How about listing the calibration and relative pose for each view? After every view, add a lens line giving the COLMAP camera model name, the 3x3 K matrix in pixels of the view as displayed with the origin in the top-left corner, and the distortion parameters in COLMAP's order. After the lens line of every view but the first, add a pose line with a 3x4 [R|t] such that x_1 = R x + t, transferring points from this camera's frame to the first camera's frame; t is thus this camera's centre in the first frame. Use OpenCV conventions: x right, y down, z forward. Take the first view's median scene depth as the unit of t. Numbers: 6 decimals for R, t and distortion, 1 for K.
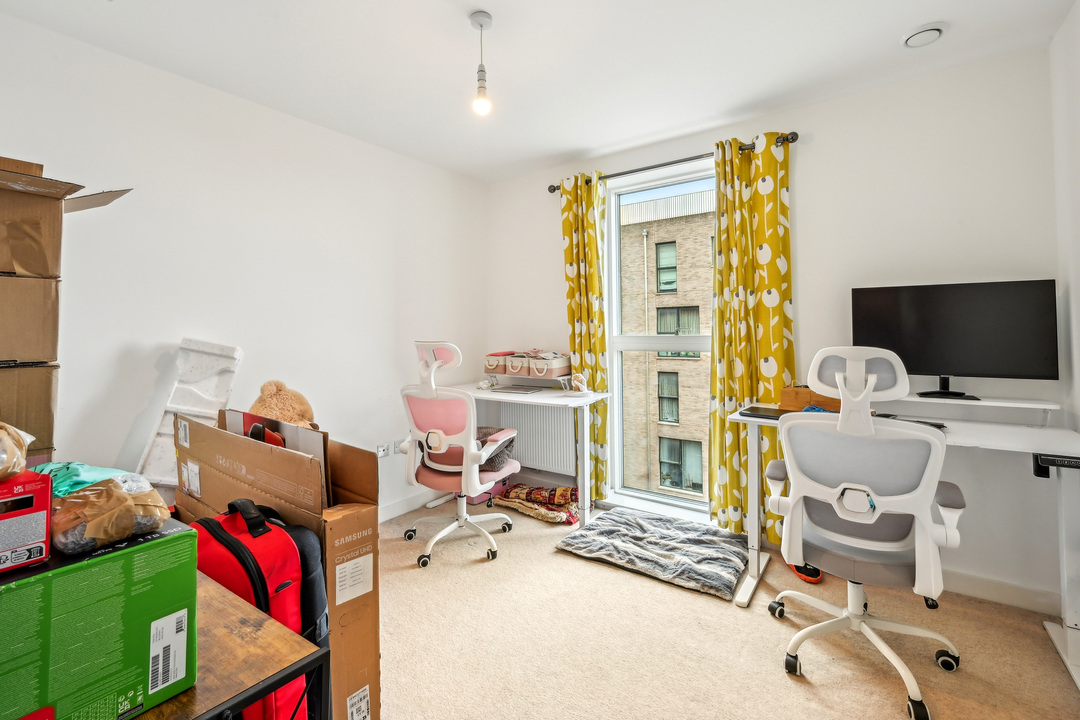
lens RADIAL K [[473.9, 0, 542.3], [0, 473.9, 335.2], [0, 0, 1]] dist [0.000028, 0.000498]
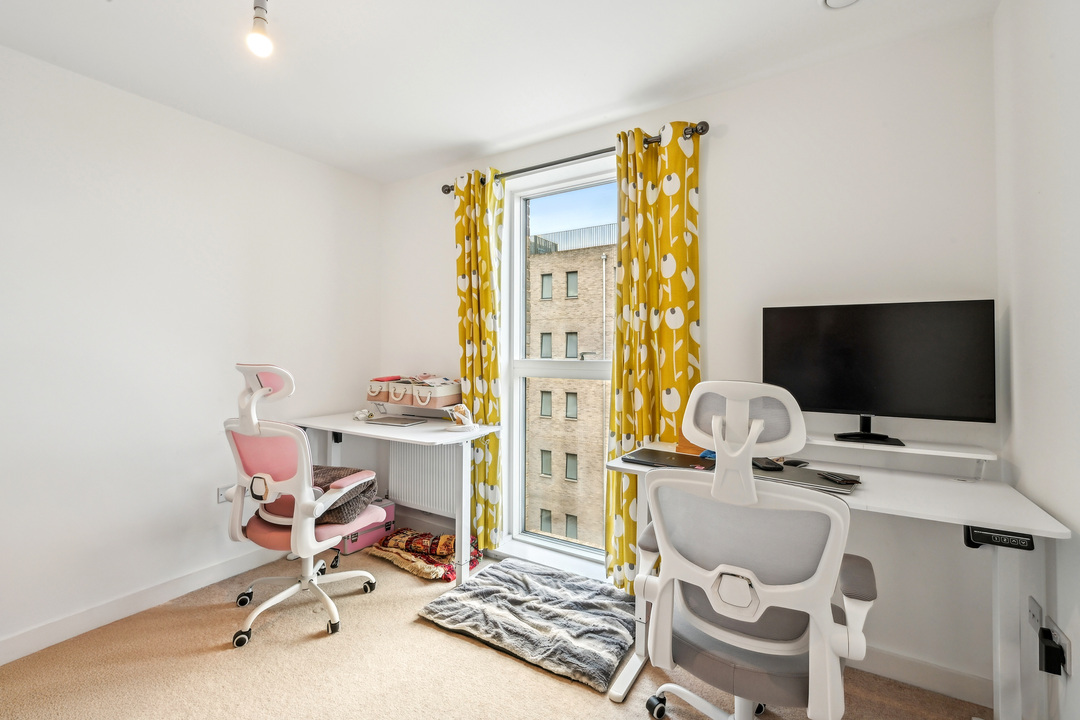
lens RADIAL K [[463.1, 0, 540.0], [0, 463.1, 360.0], [0, 0, 1]] dist [0.000670, 0.000014]
pose [[0.998324, 0.014506, 0.056021, 0.191315], [-0.014849, 0.999873, 0.005707, -0.005062], [-0.055931, -0.006529, 0.998413, 0.183188]]
